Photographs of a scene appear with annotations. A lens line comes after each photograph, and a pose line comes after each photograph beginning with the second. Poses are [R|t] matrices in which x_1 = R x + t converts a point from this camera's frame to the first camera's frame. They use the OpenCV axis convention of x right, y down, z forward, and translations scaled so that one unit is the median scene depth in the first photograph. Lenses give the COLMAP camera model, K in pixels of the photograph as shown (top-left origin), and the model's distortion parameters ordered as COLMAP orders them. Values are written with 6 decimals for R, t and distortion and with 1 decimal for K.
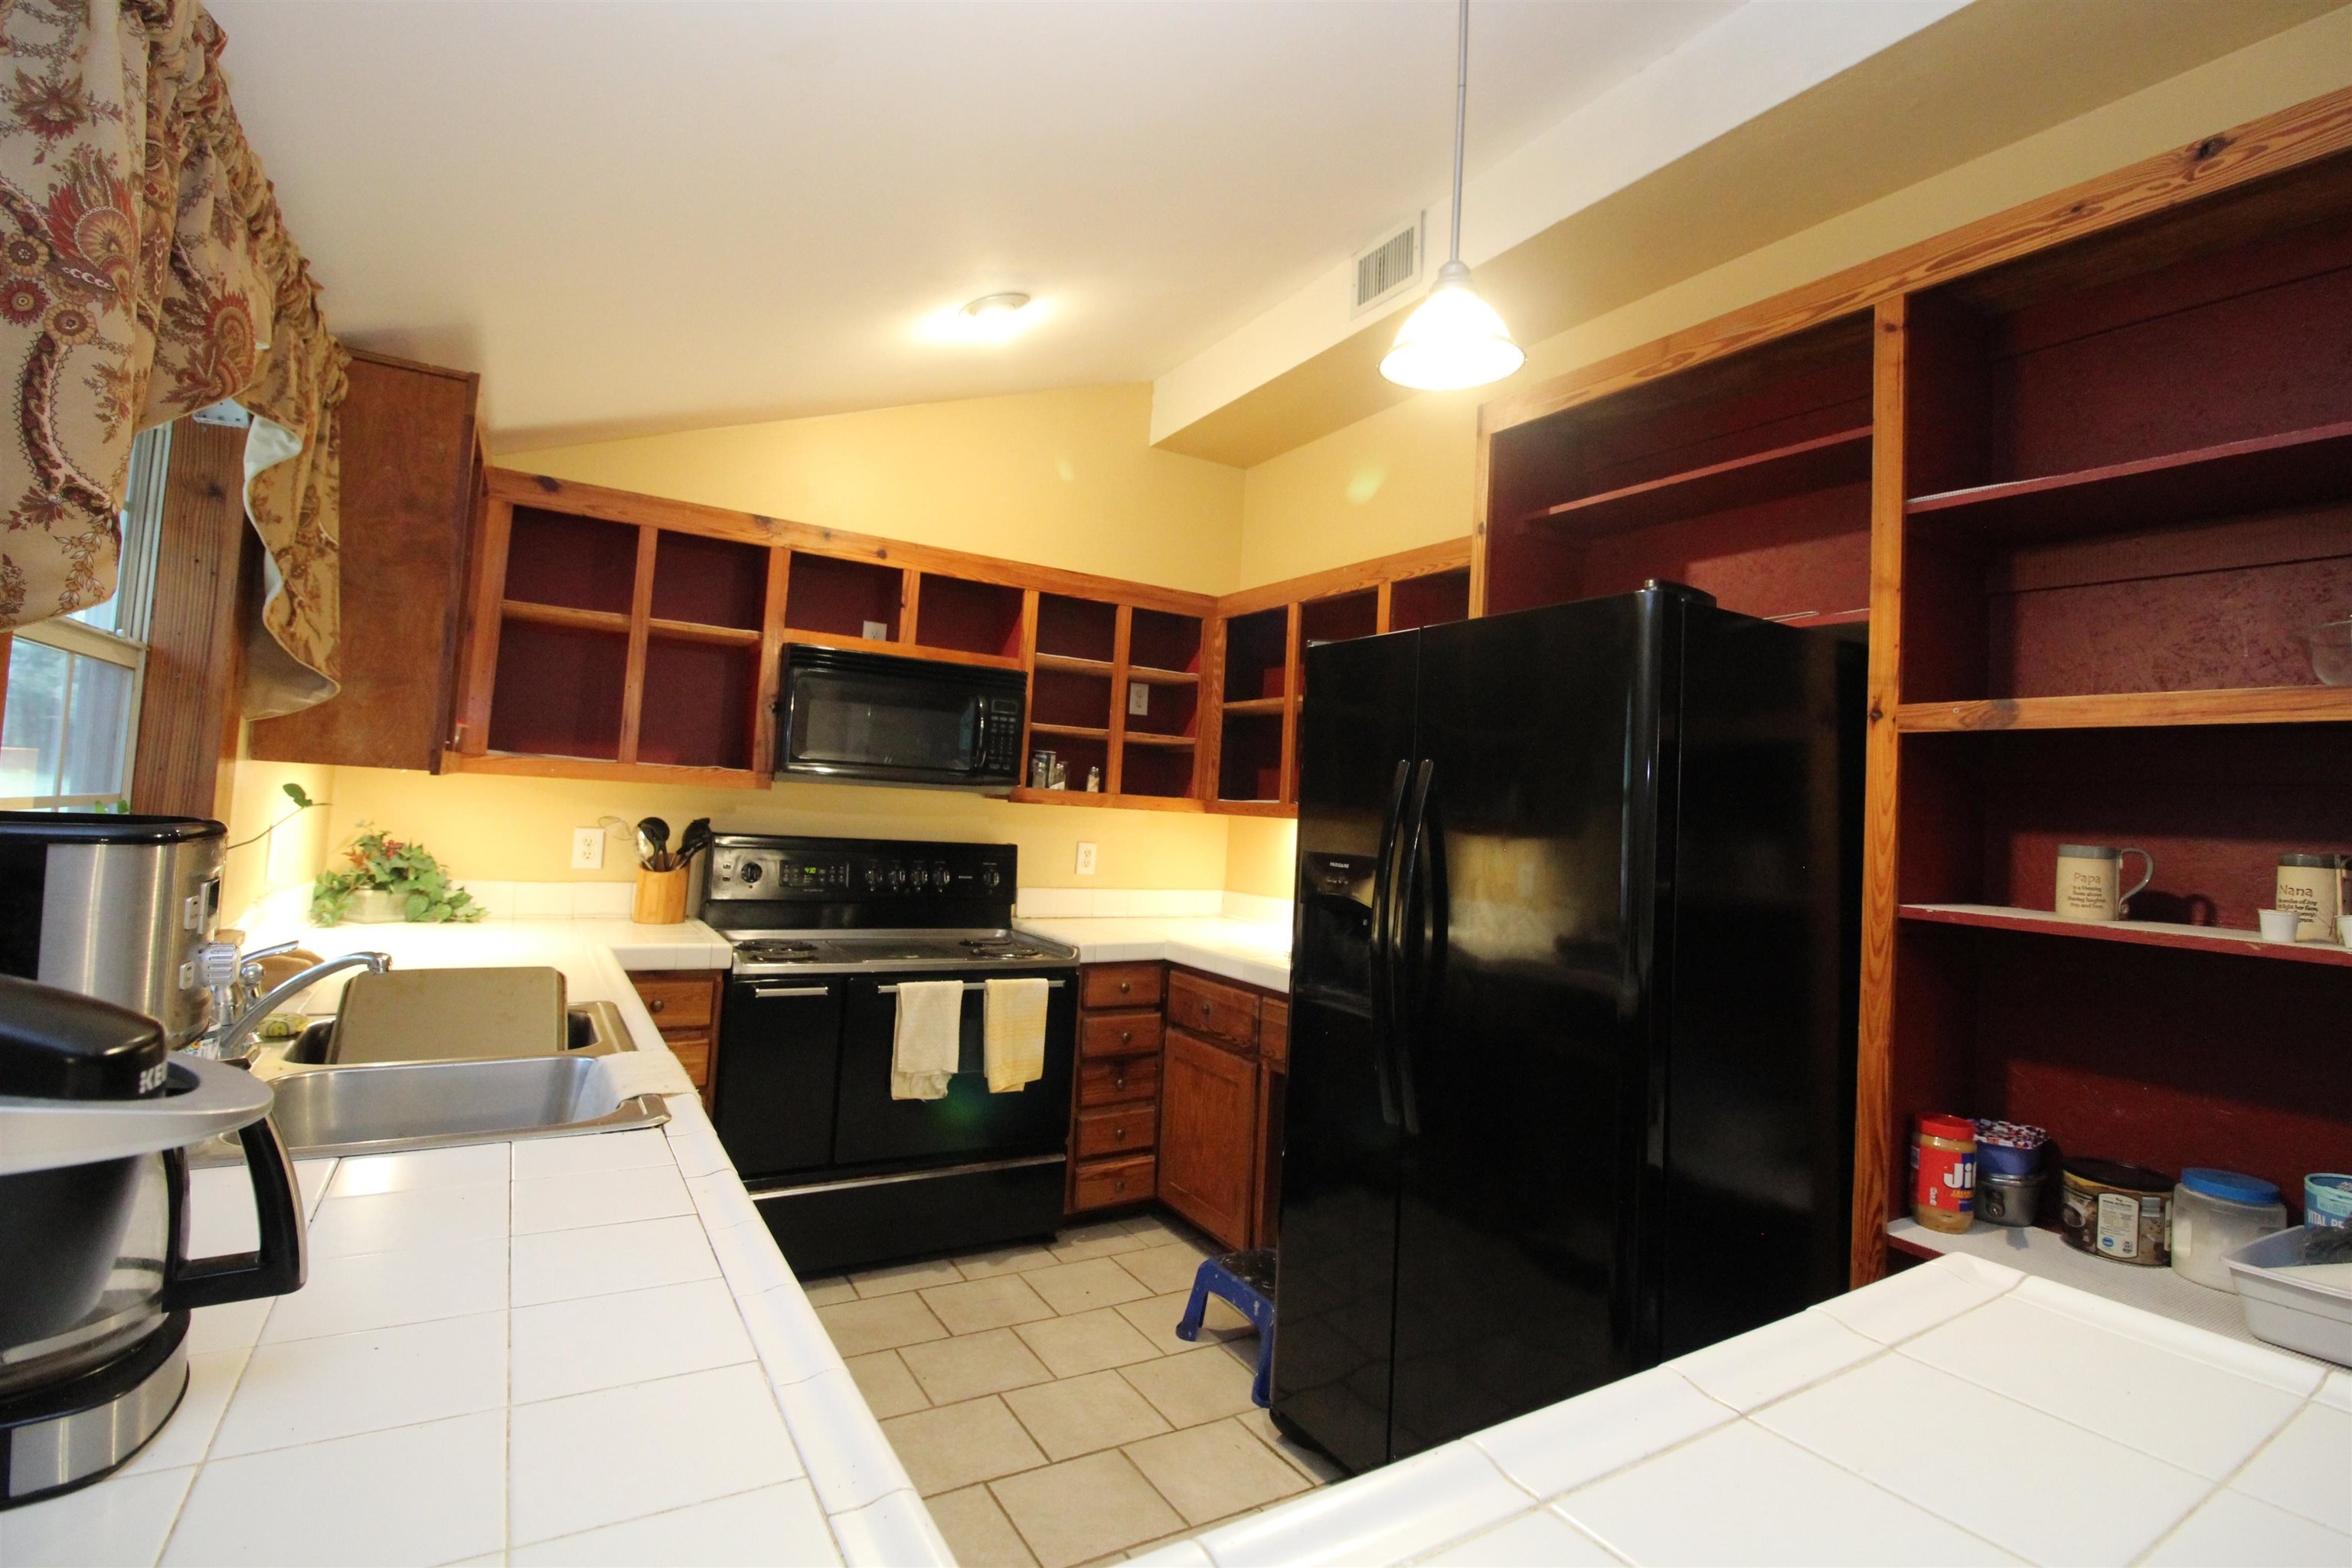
lens RADIAL K [[1087.6, 0, 1186.8], [0, 1087.6, 750.7], [0, 0, 1]] dist [0.000295, -0.014929]
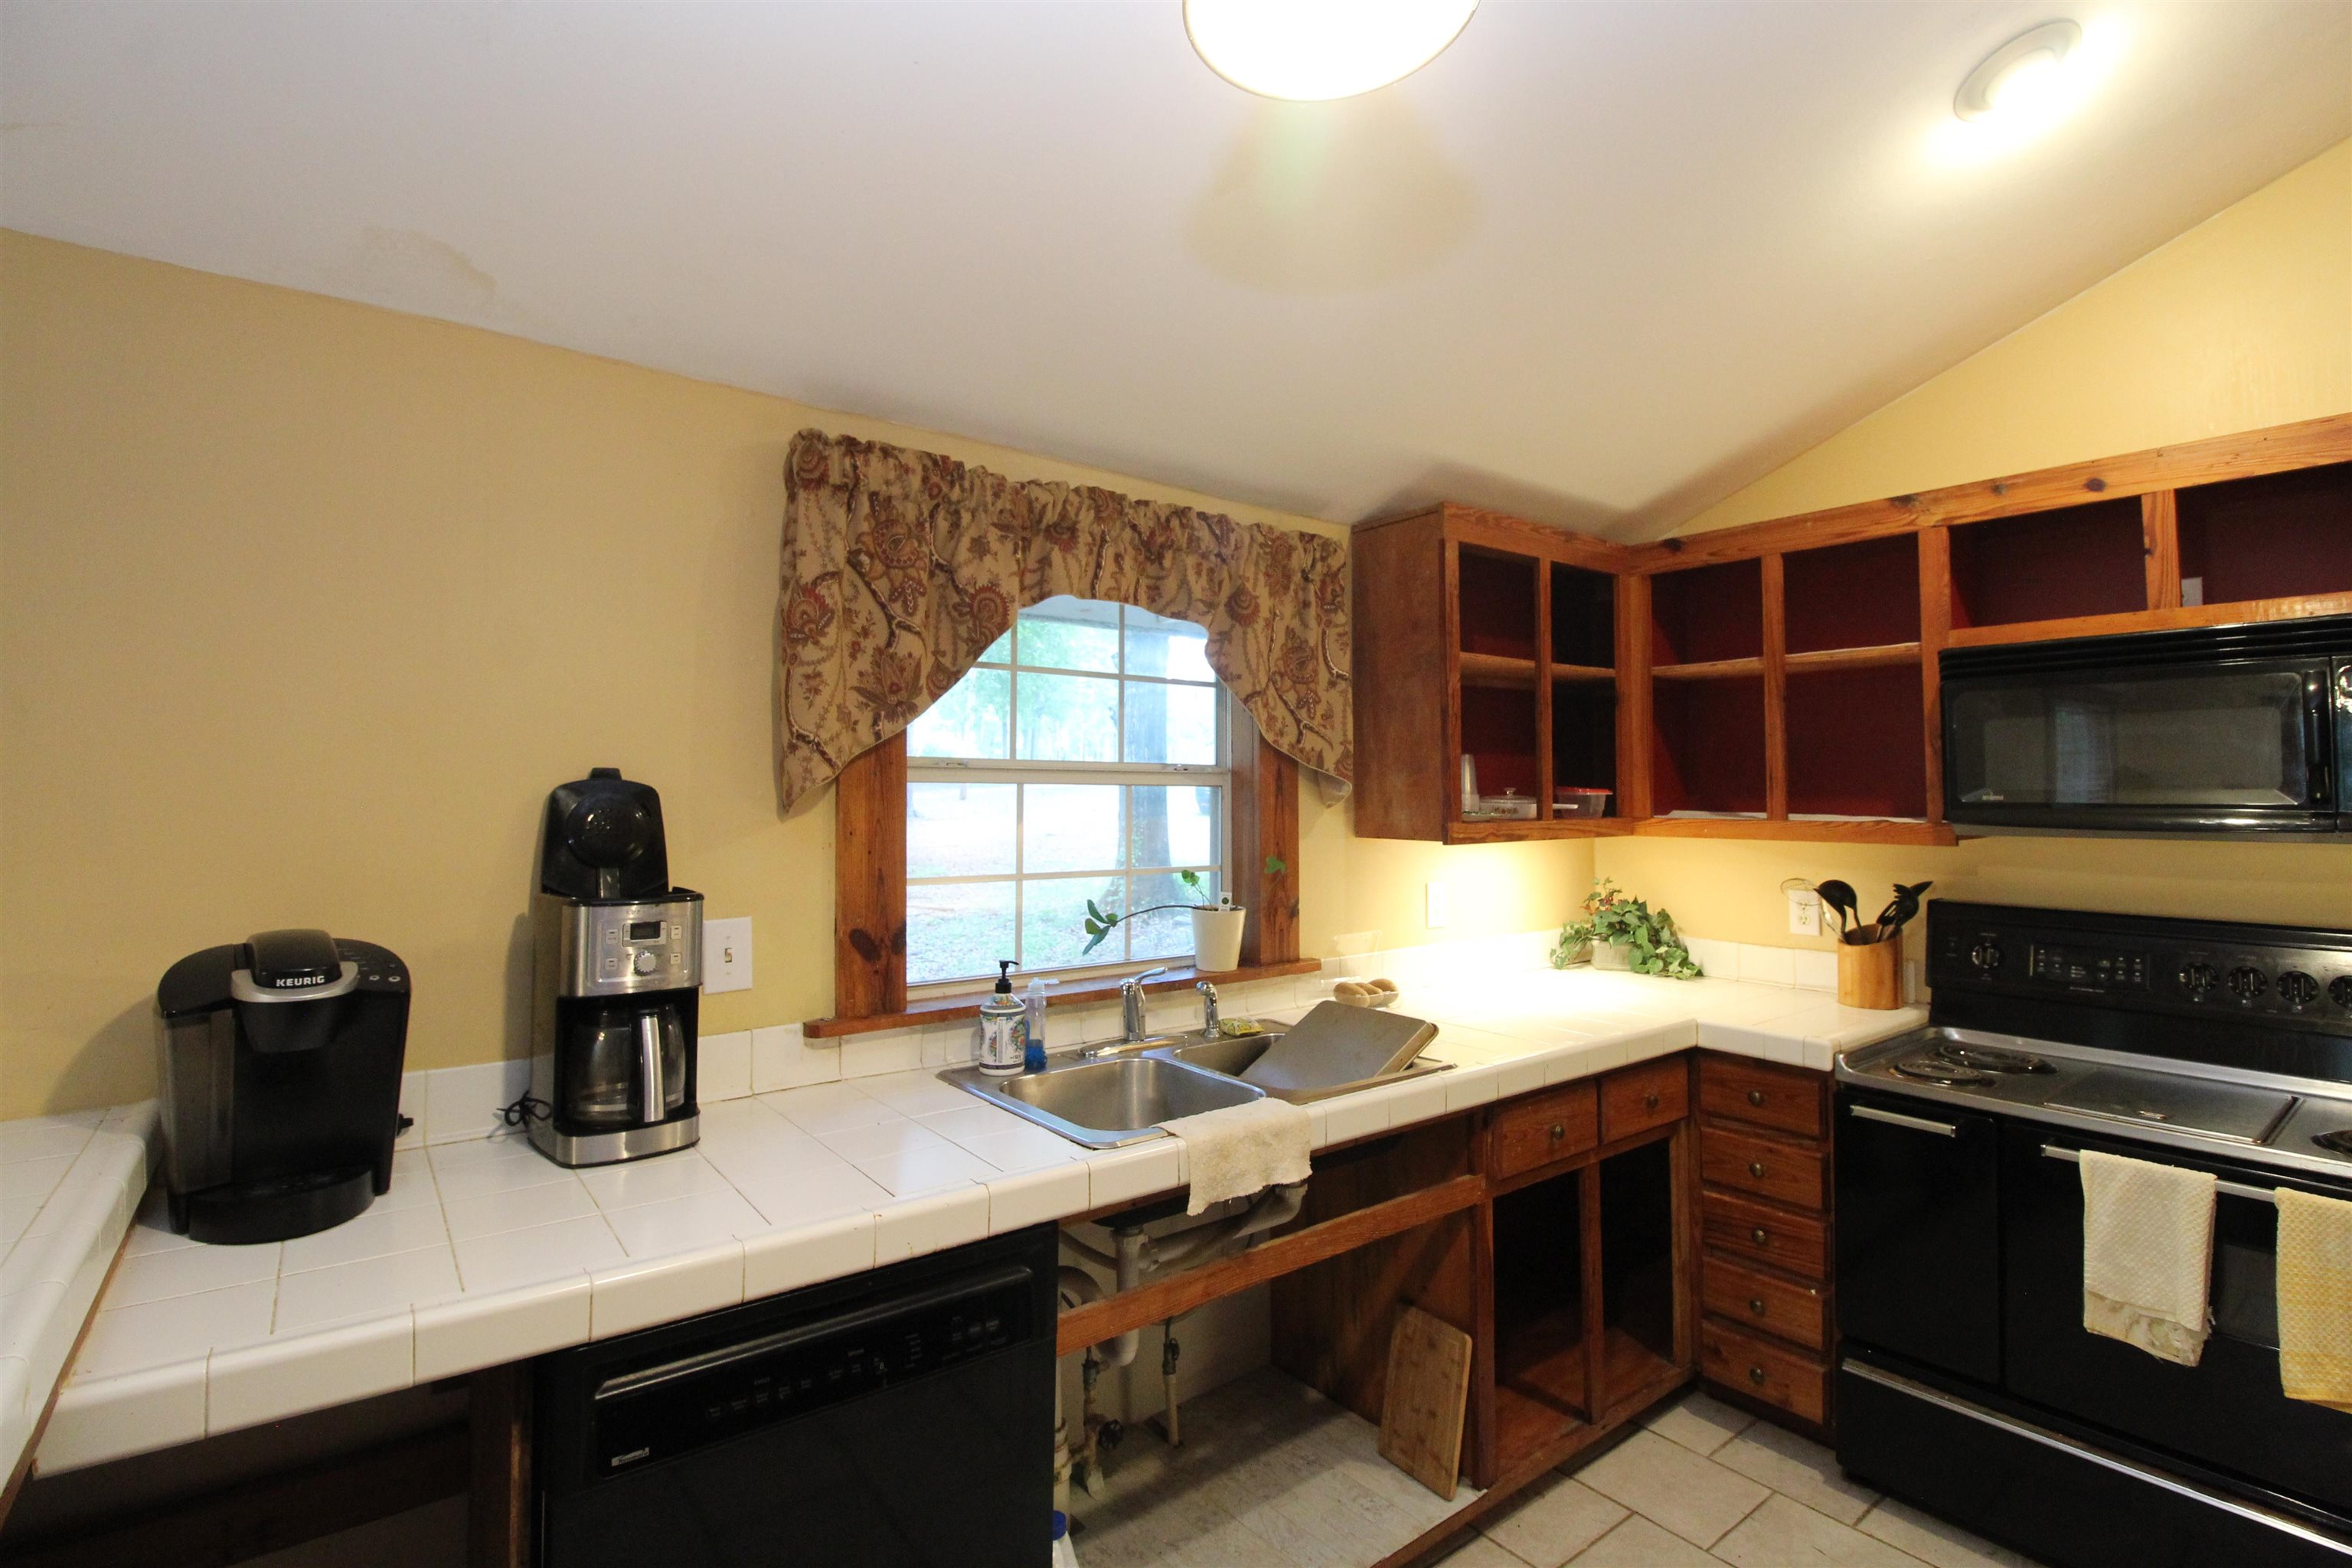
lens RADIAL K [[1087.6, 0, 1186.8], [0, 1087.6, 750.7], [0, 0, 1]] dist [0.000295, -0.014929]
pose [[0.106377, -0.095662, -0.989713, 0.308025], [0.057481, 0.994288, -0.089926, 0.007000], [0.992663, -0.047324, 0.111268, 0.392513]]
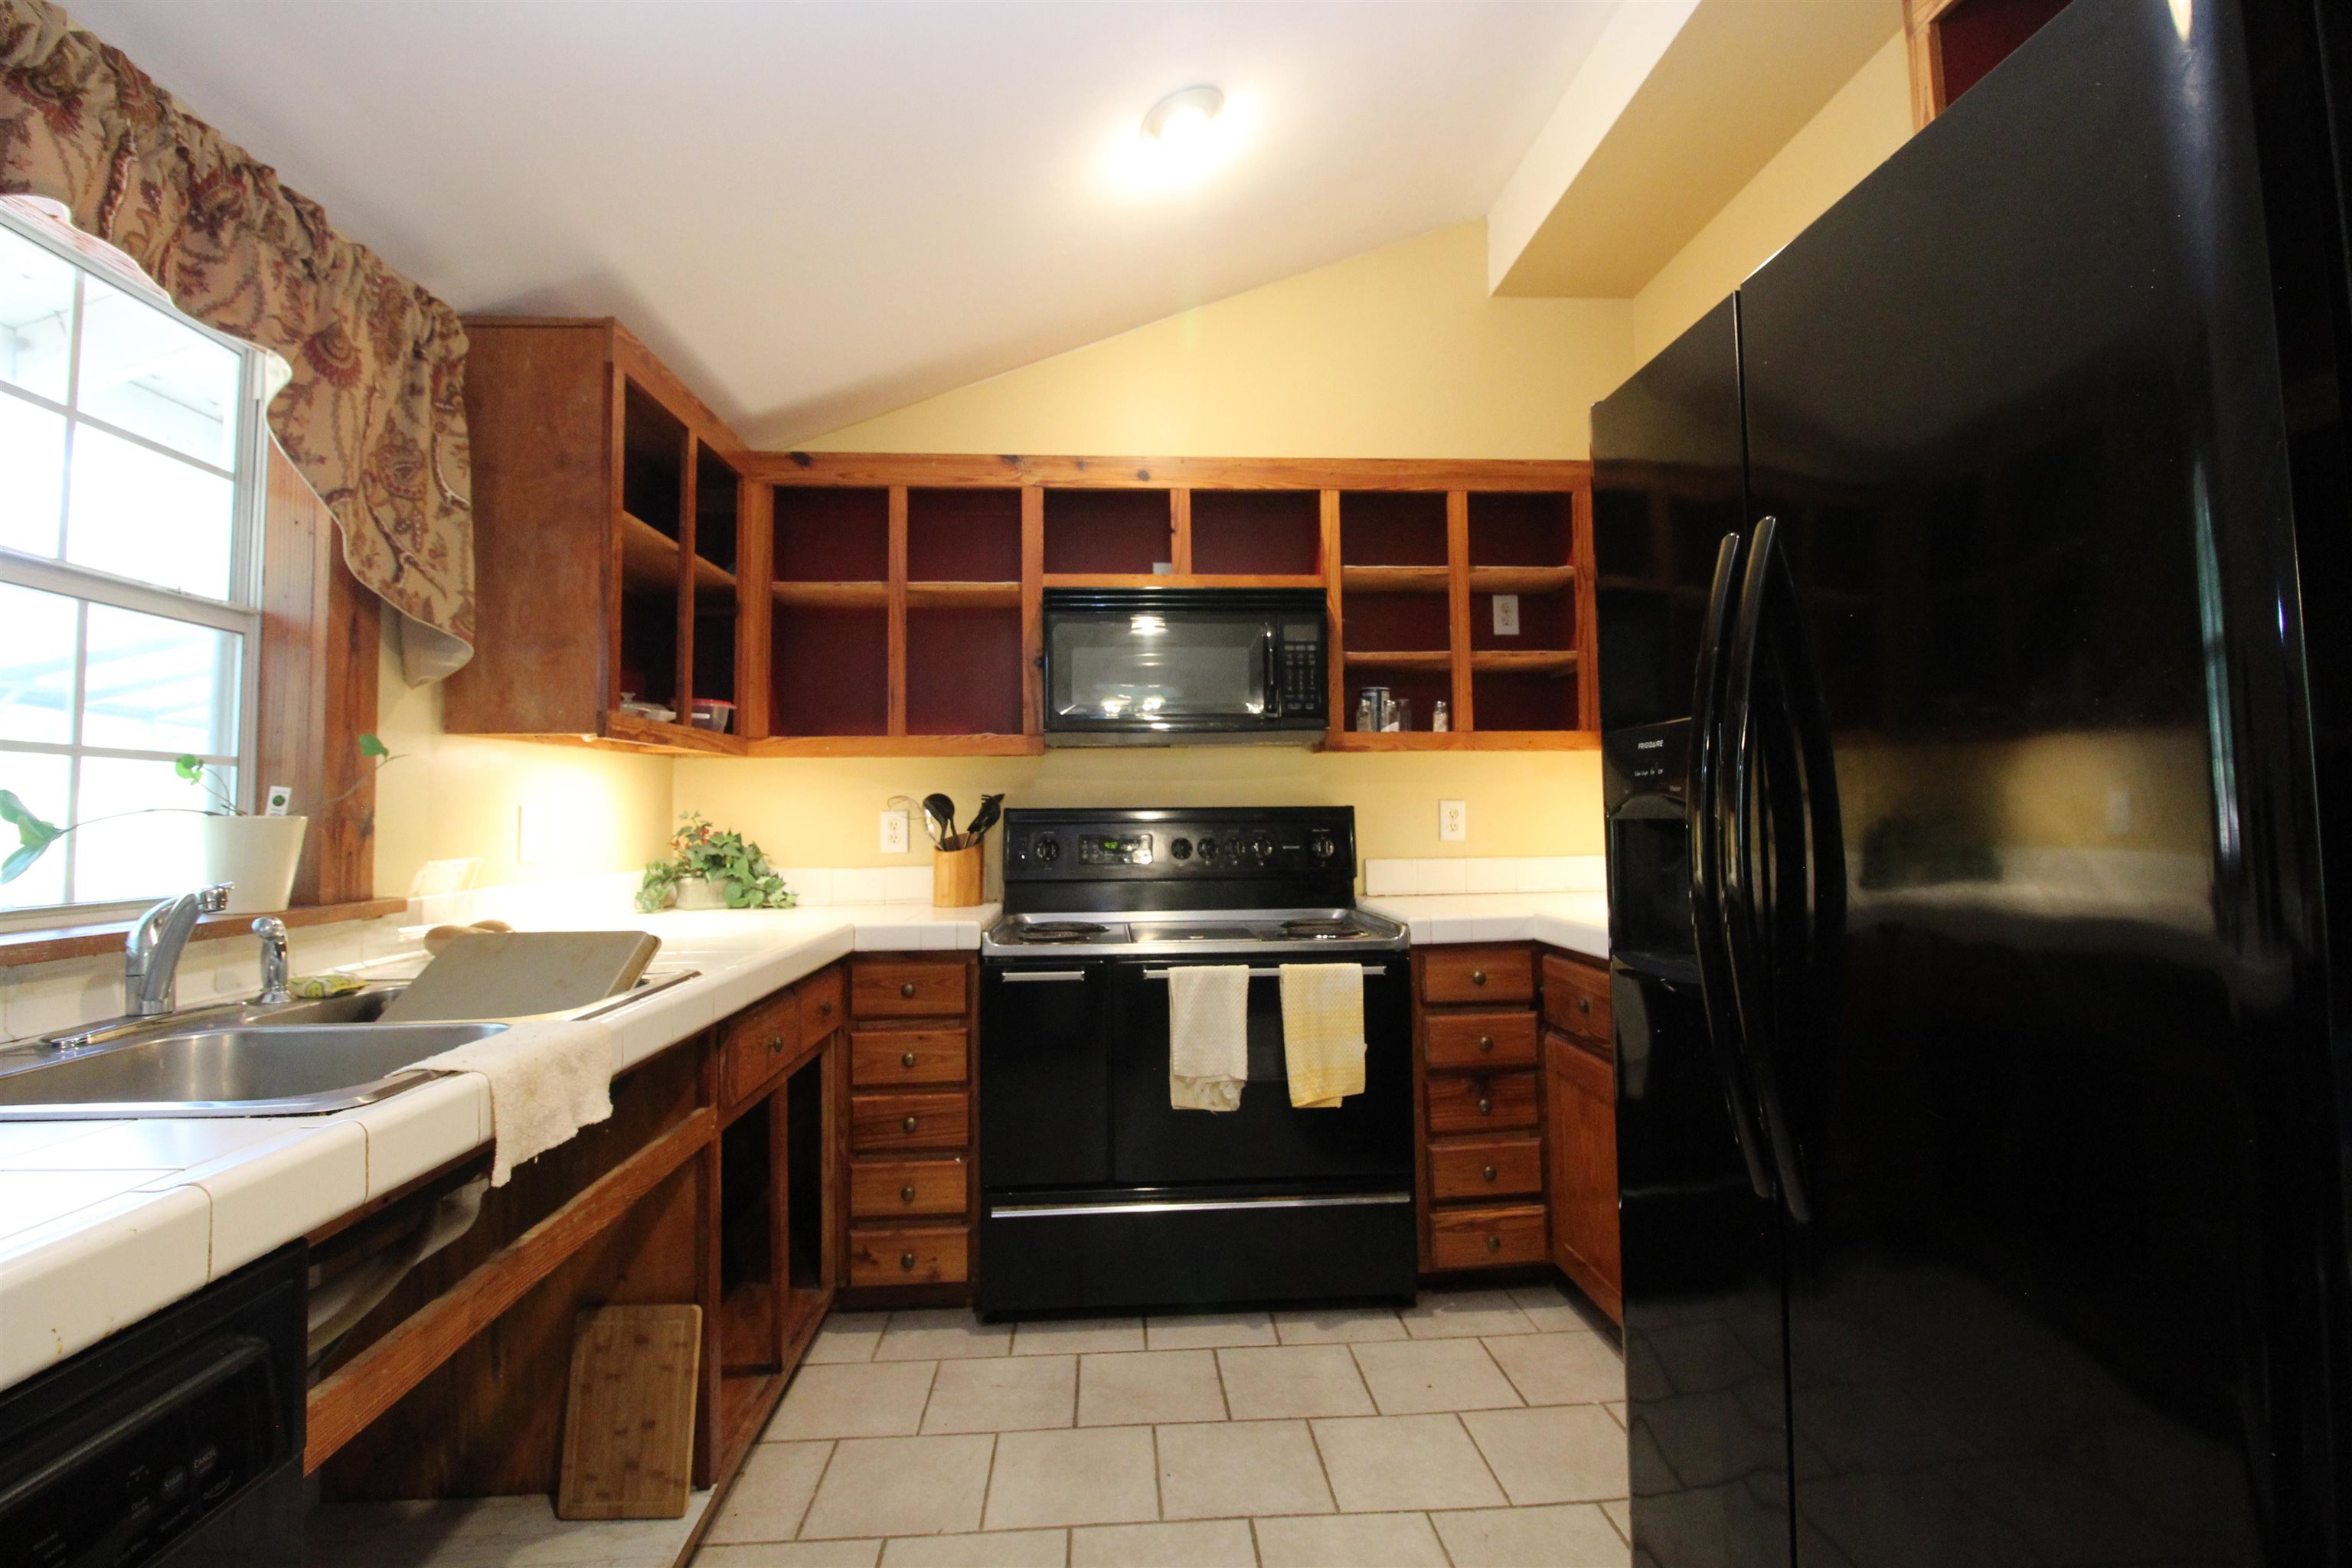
lens RADIAL K [[1087.6, 0, 1186.8], [0, 1087.6, 750.7], [0, 0, 1]] dist [0.000295, -0.014929]
pose [[0.885192, -0.094680, -0.455490, 0.130911], [0.088116, 0.995471, -0.035679, 0.075374], [0.456805, -0.008554, 0.889526, 0.255131]]
